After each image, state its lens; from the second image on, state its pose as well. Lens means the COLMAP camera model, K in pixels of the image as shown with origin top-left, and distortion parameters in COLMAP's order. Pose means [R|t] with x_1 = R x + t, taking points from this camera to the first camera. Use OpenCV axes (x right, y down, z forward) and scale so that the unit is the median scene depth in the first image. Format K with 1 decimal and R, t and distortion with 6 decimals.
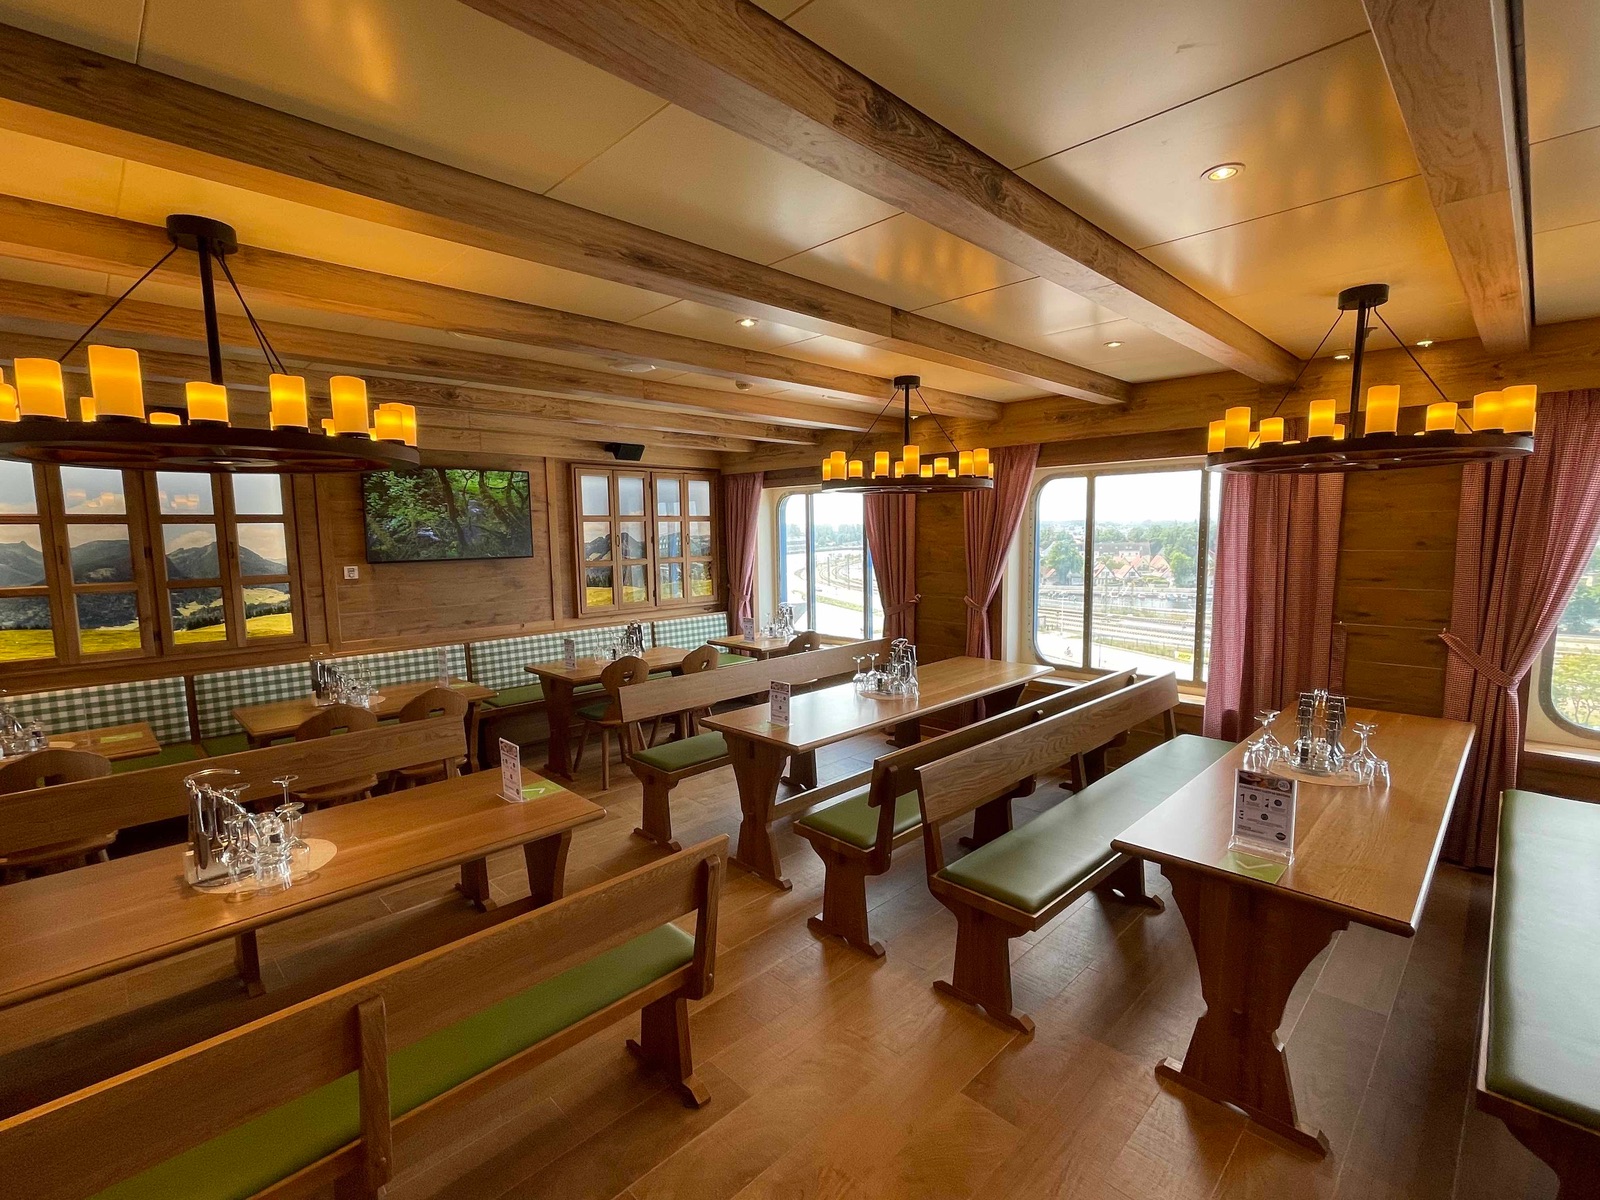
lens RADIAL K [[732.6, 0, 795.4], [0, 732.6, 611.7], [0, 0, 1]] dist [0.000256, 0.000787]
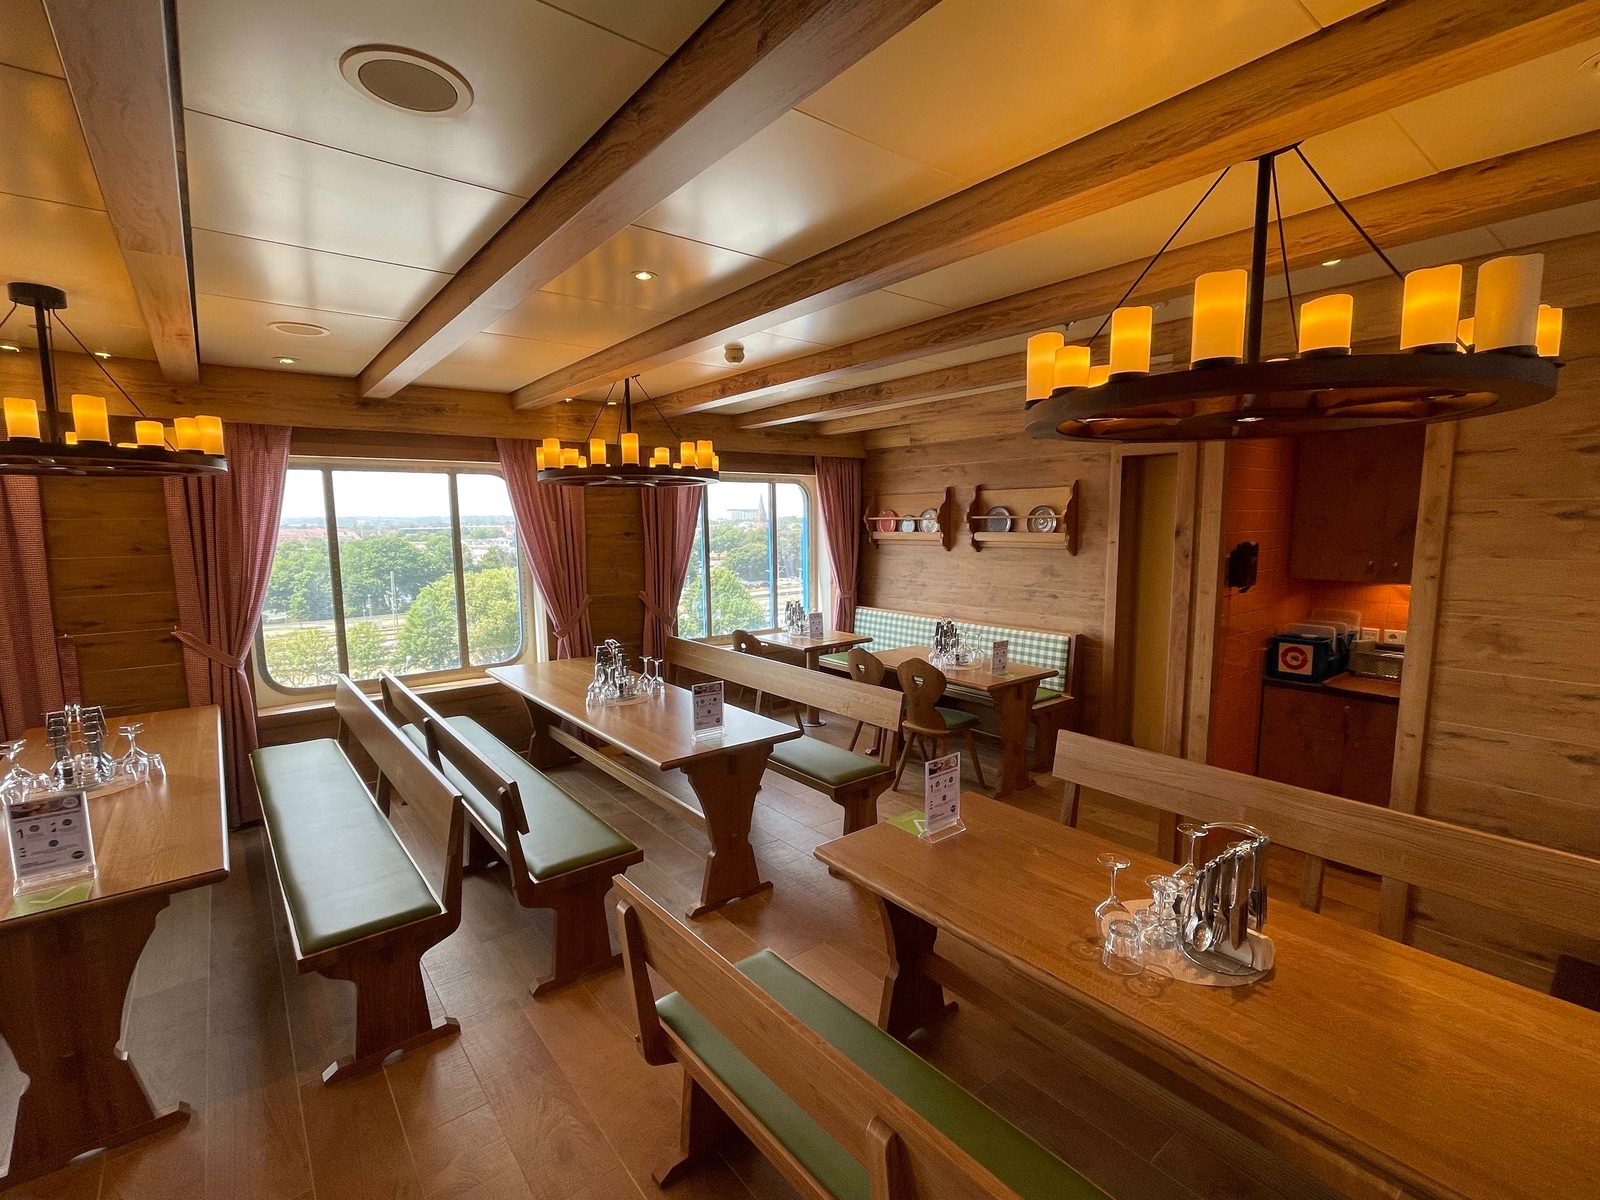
lens RADIAL K [[732.6, 0, 795.4], [0, 732.6, 611.7], [0, 0, 1]] dist [0.000256, 0.000787]
pose [[0.111626, -0.106746, 0.988001, -0.110462], [0.117351, 0.988673, 0.093560, 0.009194], [-0.986797, 0.105499, 0.122888, -0.058783]]
